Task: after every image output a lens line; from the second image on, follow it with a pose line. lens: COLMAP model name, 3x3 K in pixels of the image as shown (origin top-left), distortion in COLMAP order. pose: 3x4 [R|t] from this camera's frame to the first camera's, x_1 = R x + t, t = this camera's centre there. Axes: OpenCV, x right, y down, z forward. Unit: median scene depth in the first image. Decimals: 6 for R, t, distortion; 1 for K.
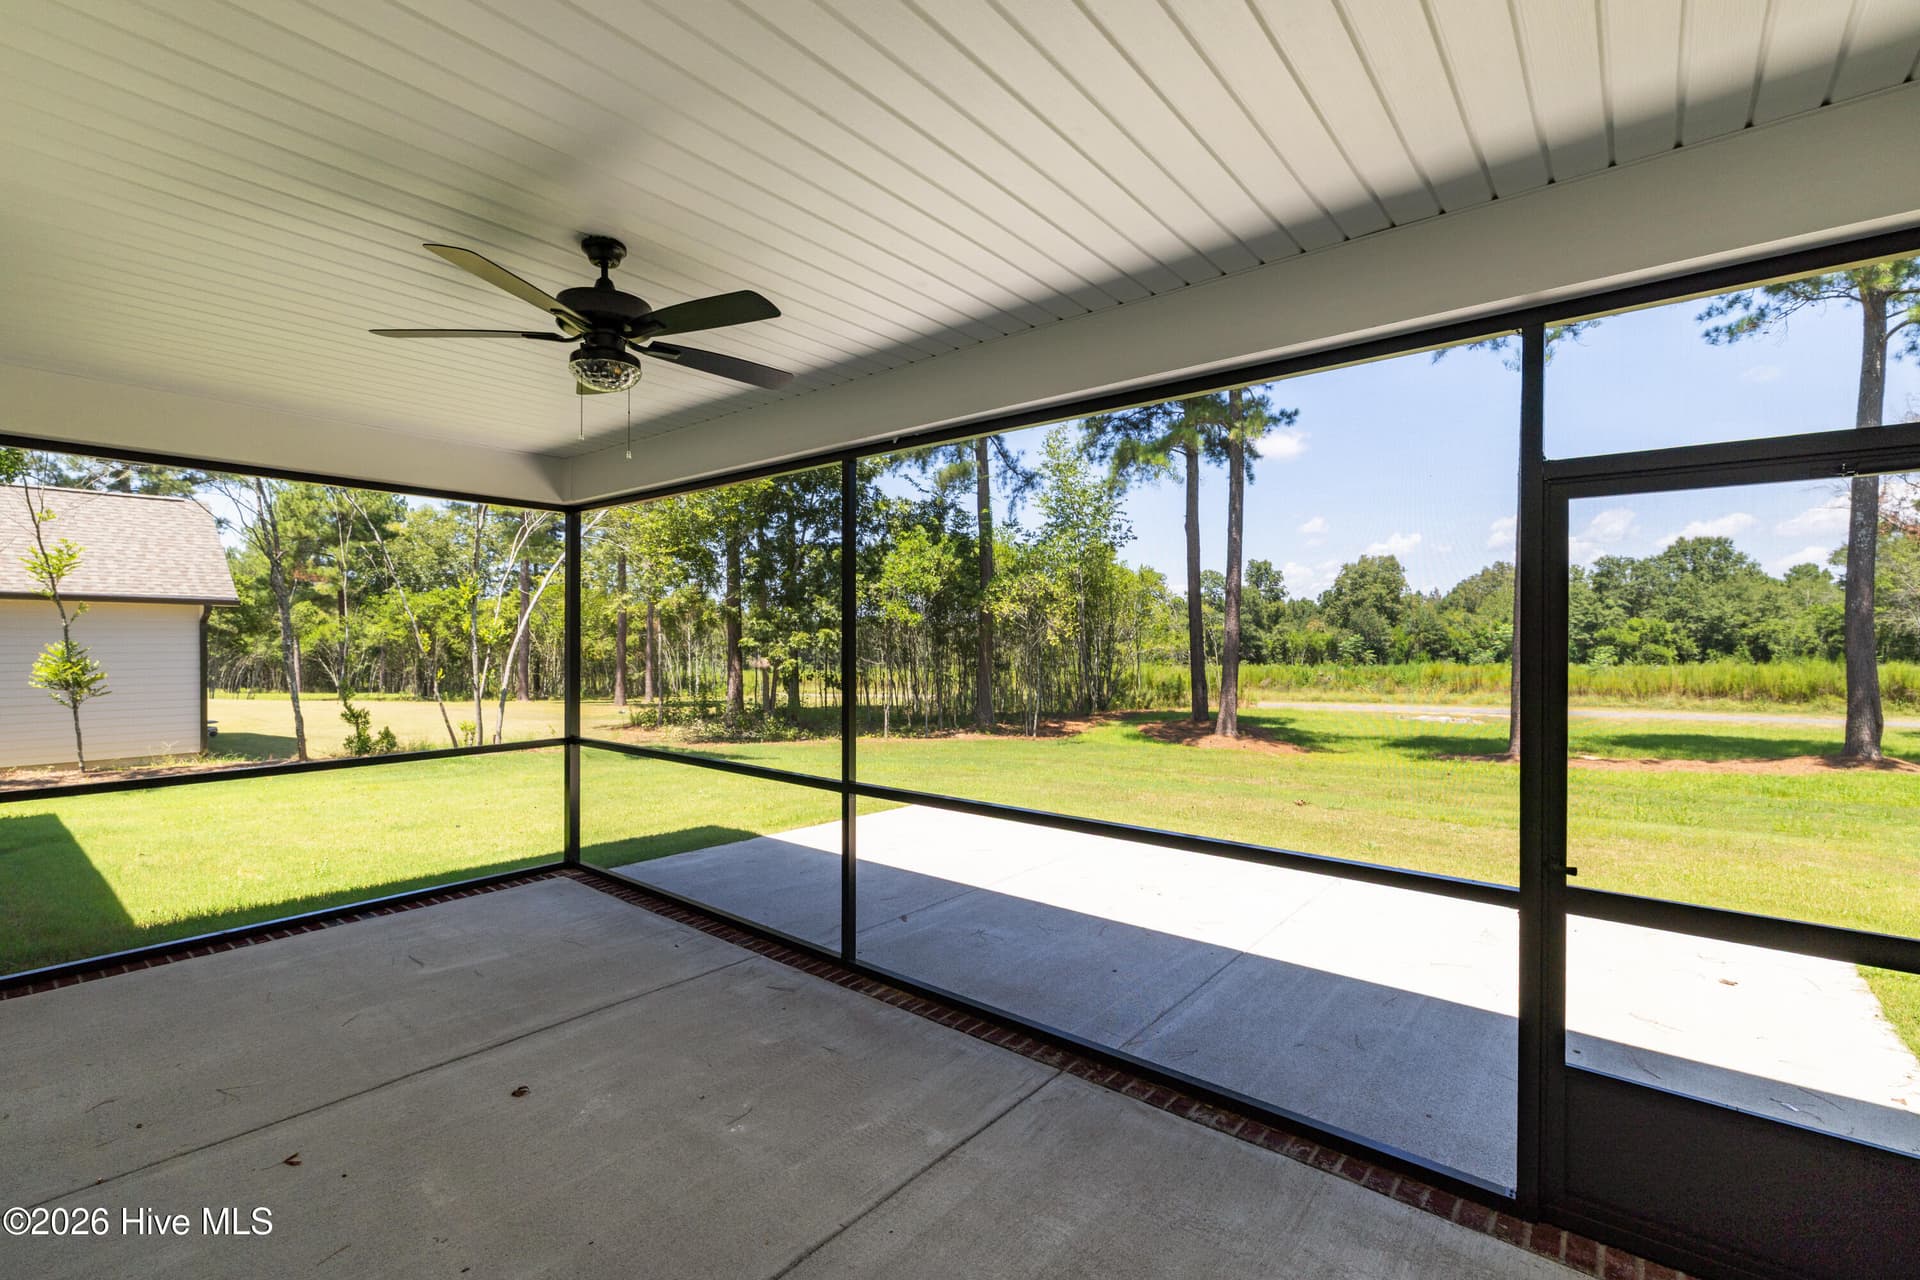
lens RADIAL K [[846.4, 0, 960.0], [0, 846.4, 640.0], [0, 0, 1]] dist [0.002105, -0.000112]
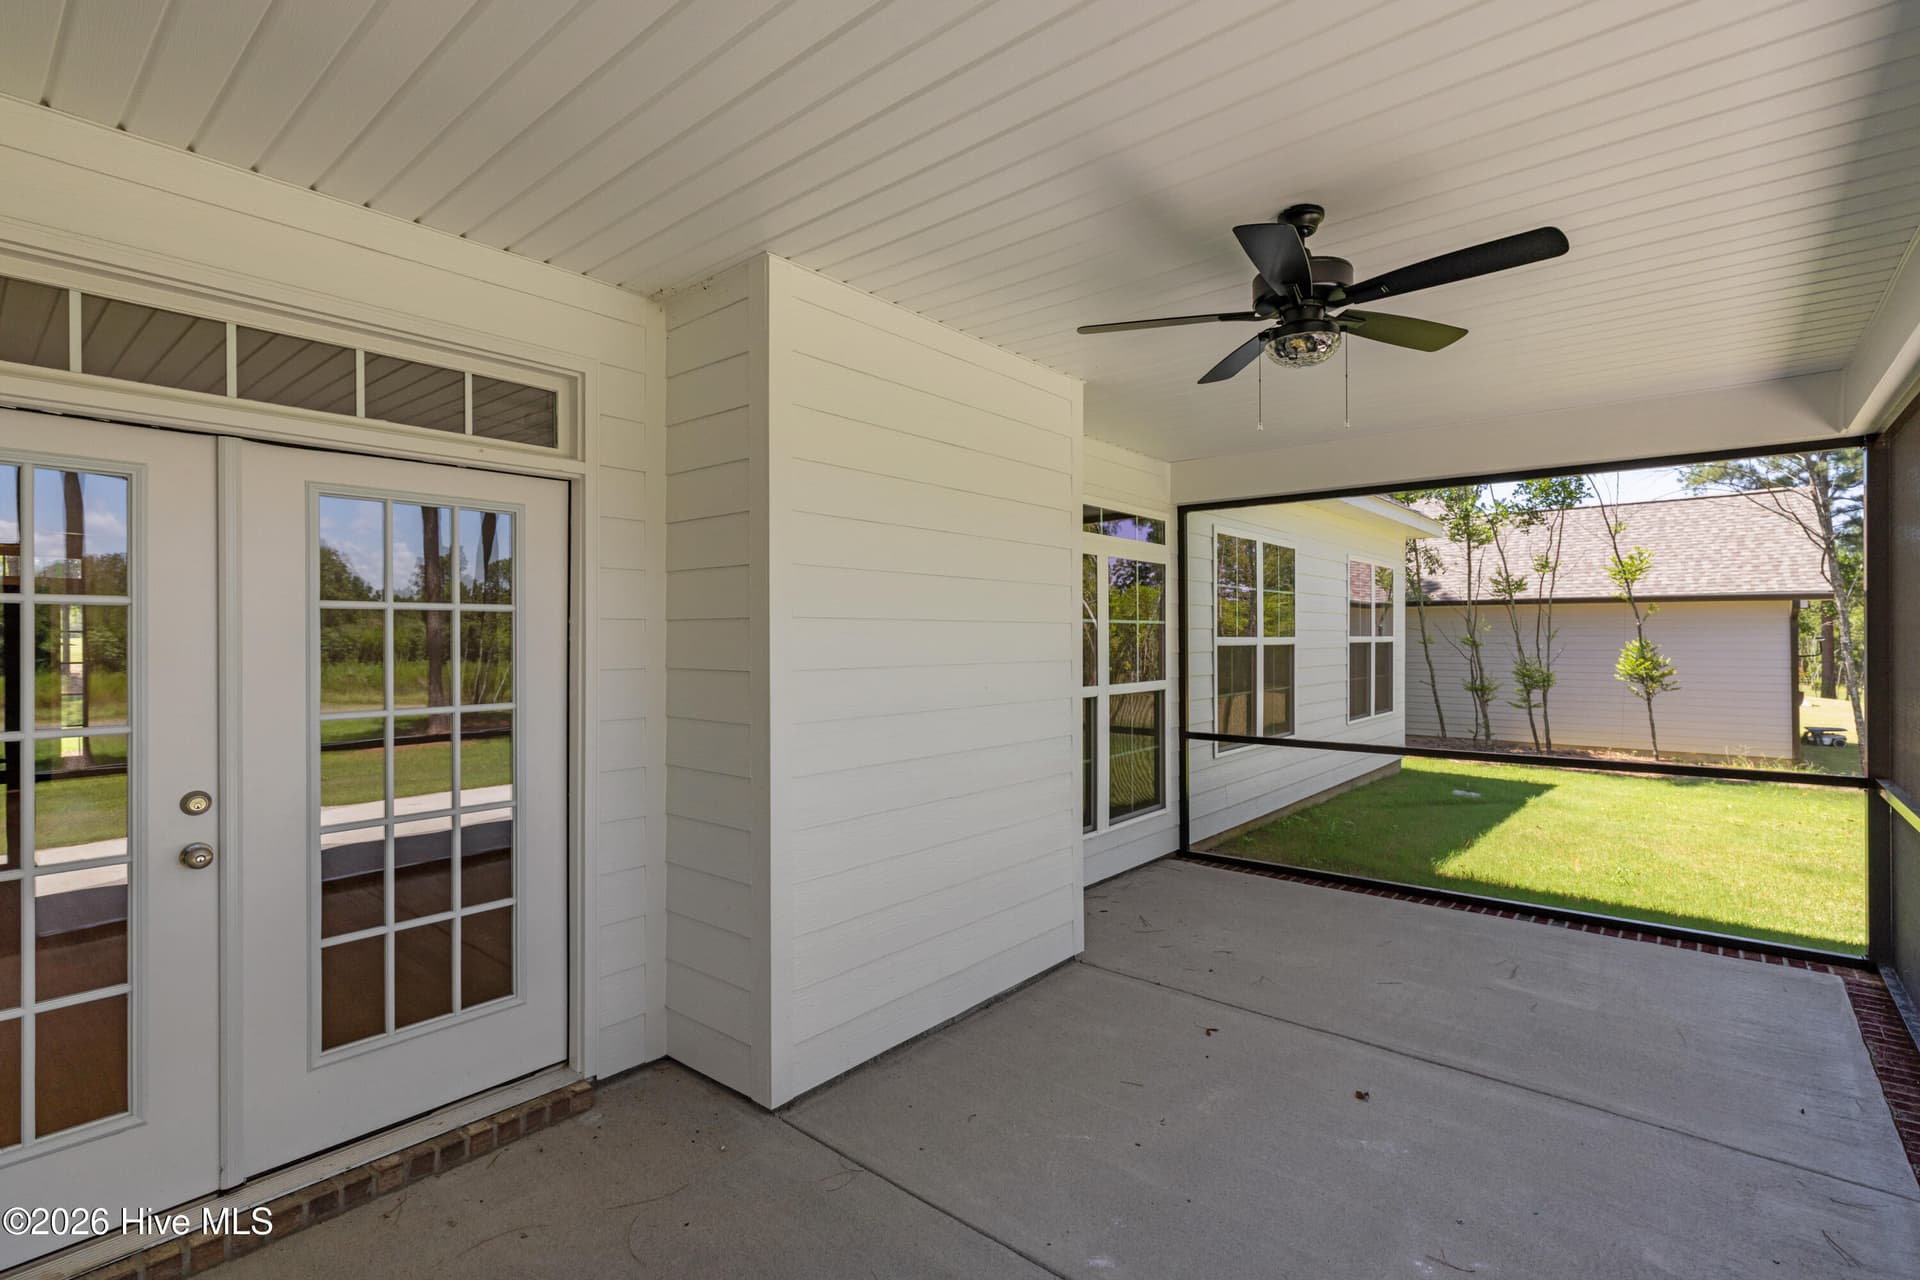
lens RADIAL K [[893.4, 0, 960.0], [0, 893.4, 640.0], [0, 0, 1]] dist [0.002711, 0.000355]
pose [[-0.019238, 0.000128, -0.999815, 0.345615], [0.000028, 1.000000, 0.000128, 0.006992], [0.999815, -0.000025, -0.019238, 0.373948]]
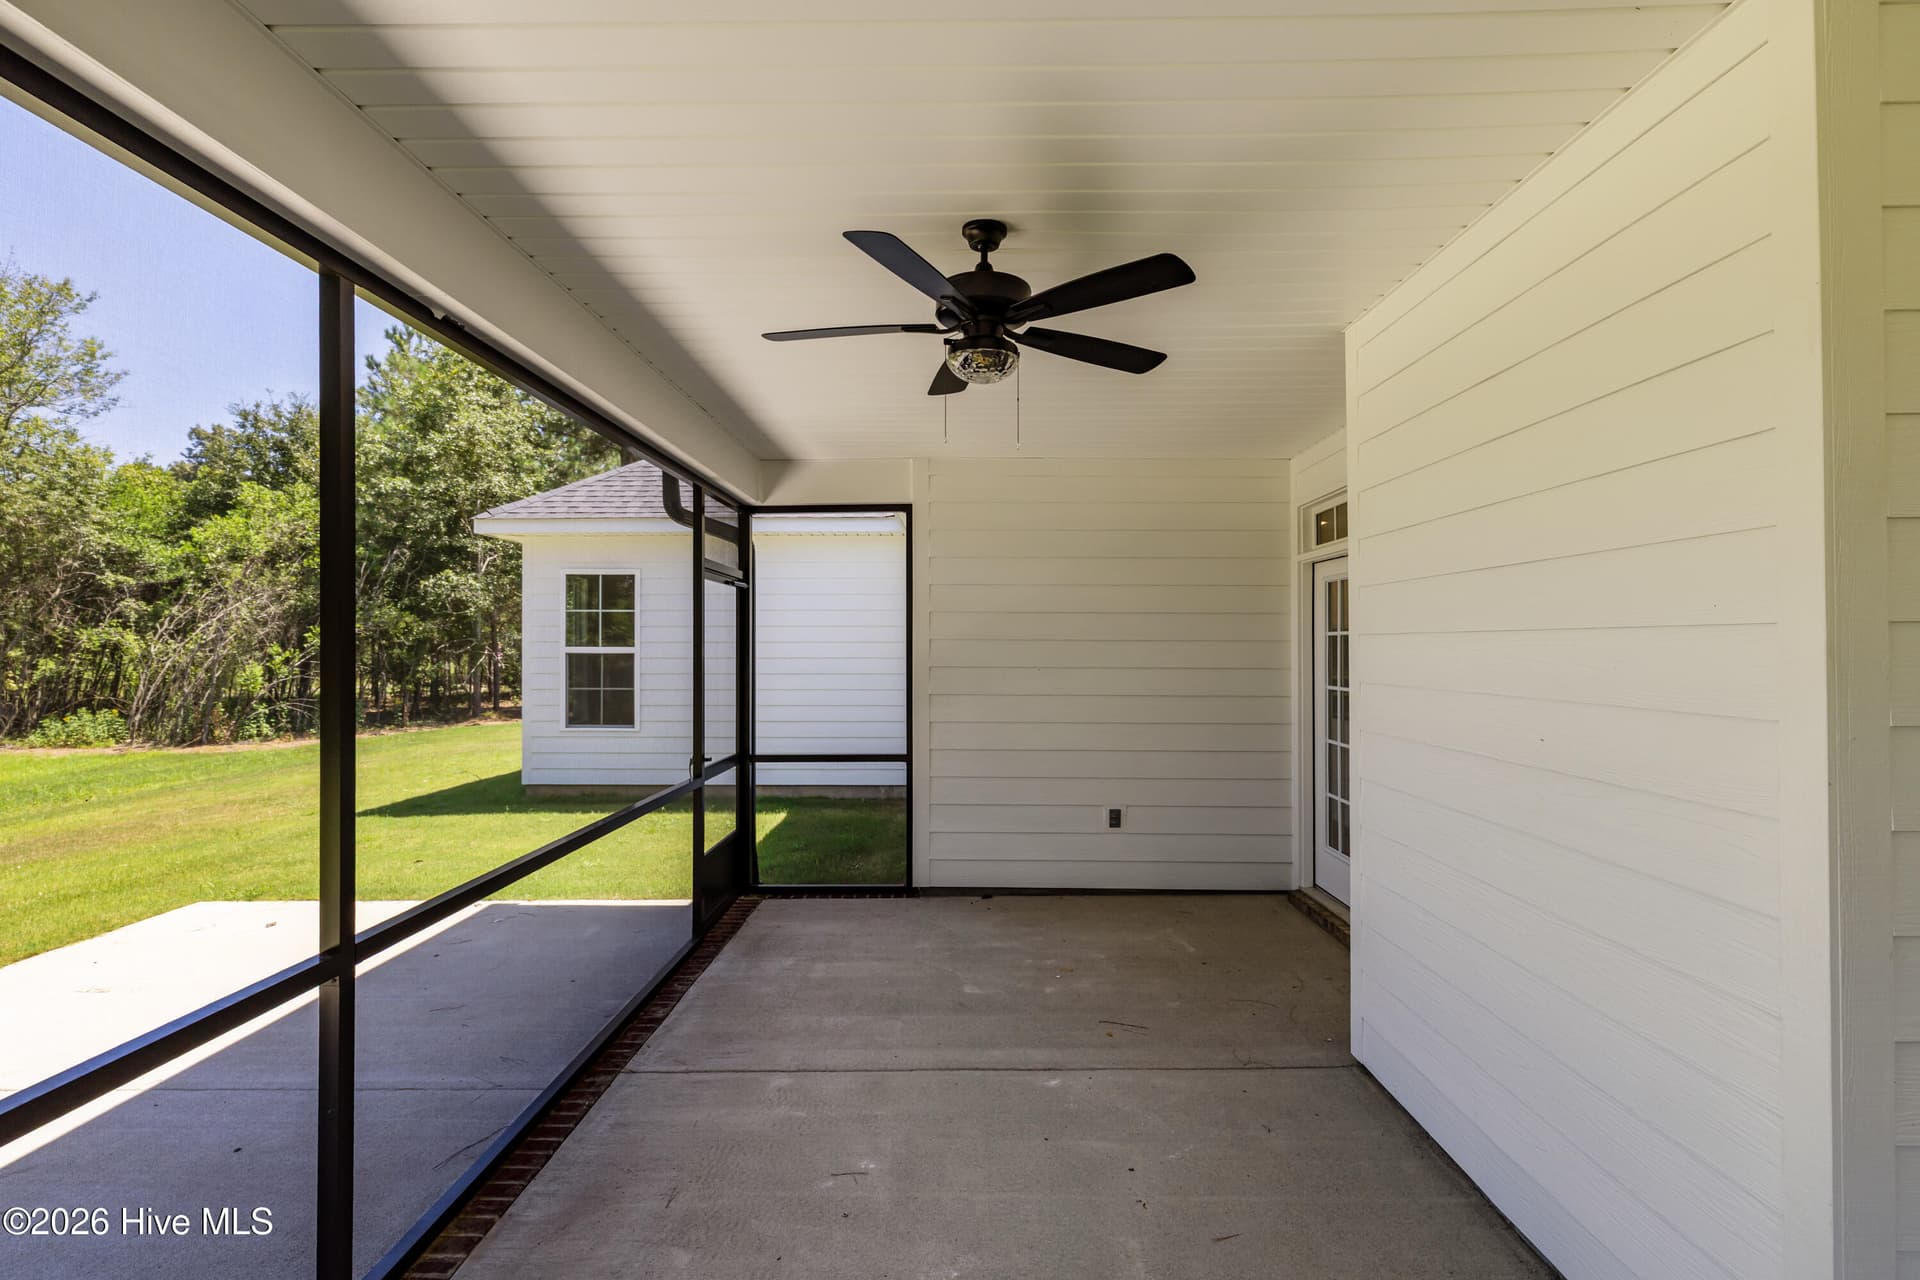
lens RADIAL K [[893.4, 0, 960.0], [0, 893.4, 640.0], [0, 0, 1]] dist [0.002711, 0.000355]
pose [[-0.627805, 0.004931, 0.778355, -0.693716], [0.000579, 0.999983, -0.005867, -0.001843], [-0.778370, -0.003233, -0.627797, 0.970411]]
